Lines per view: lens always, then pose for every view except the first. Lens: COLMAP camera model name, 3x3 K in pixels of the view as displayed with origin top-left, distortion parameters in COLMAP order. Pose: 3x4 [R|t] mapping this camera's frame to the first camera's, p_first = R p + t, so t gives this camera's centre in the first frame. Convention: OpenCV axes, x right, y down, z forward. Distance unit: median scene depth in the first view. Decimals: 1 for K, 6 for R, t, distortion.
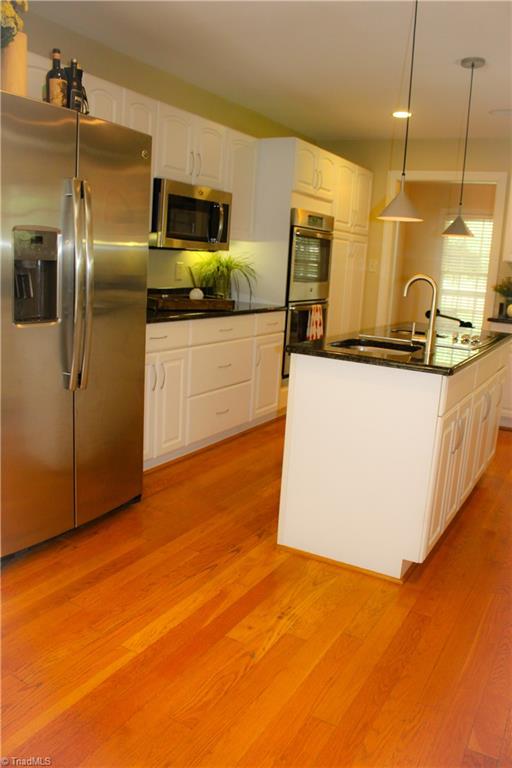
lens RADIAL K [[626.9, 0, 256.0], [0, 626.9, 384.0], [0, 0, 1]] dist [-0.168947, 0.134817]
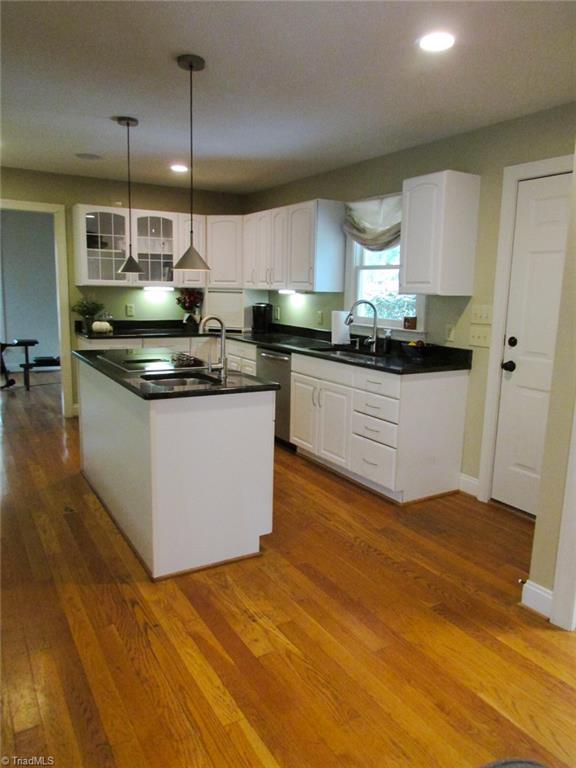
lens RADIAL K [[544.8, 0, 278.0], [0, 544.8, 384.2], [0, 0, 1]] dist [-0.038048, -0.000209]
pose [[0.494276, -0.191153, 0.848028, -0.613140], [0.174504, 0.977485, 0.118624, -0.145361], [-0.851610, 0.089351, 0.516504, 0.332961]]
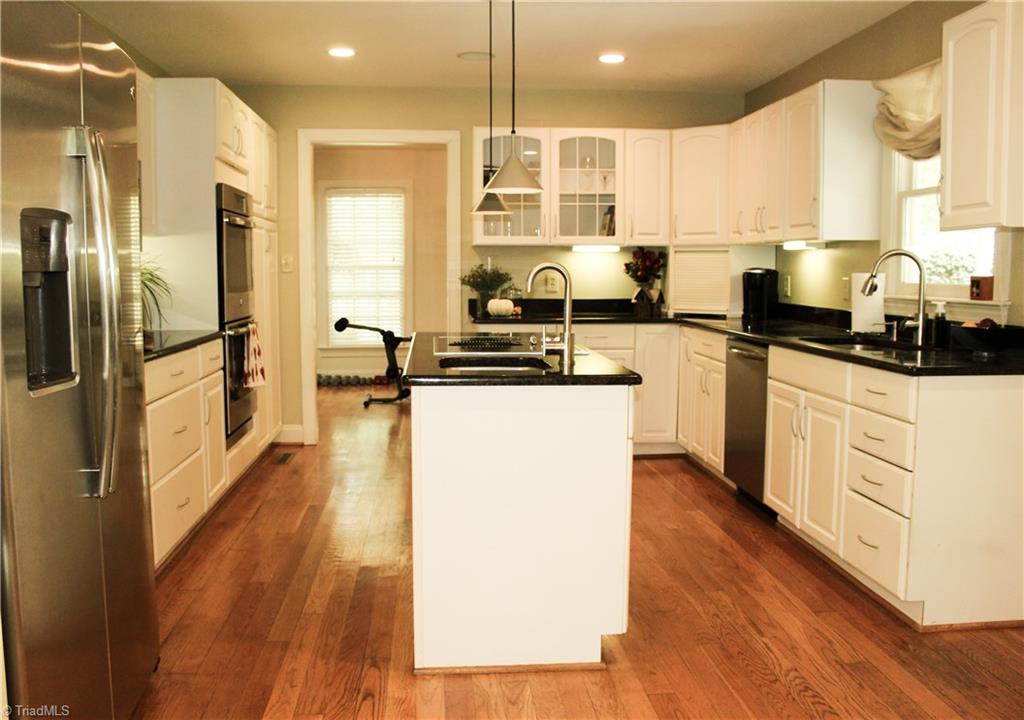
lens RADIAL K [[889.4, 0, 487.1], [0, 889.4, 362.4], [0, 0, 1]] dist [-0.156967, 0.120428]
pose [[0.832129, -0.113024, 0.542943, -0.401787], [0.155114, 0.987372, -0.032191, -0.030517], [-0.532449, 0.111005, 0.839152, 0.129319]]
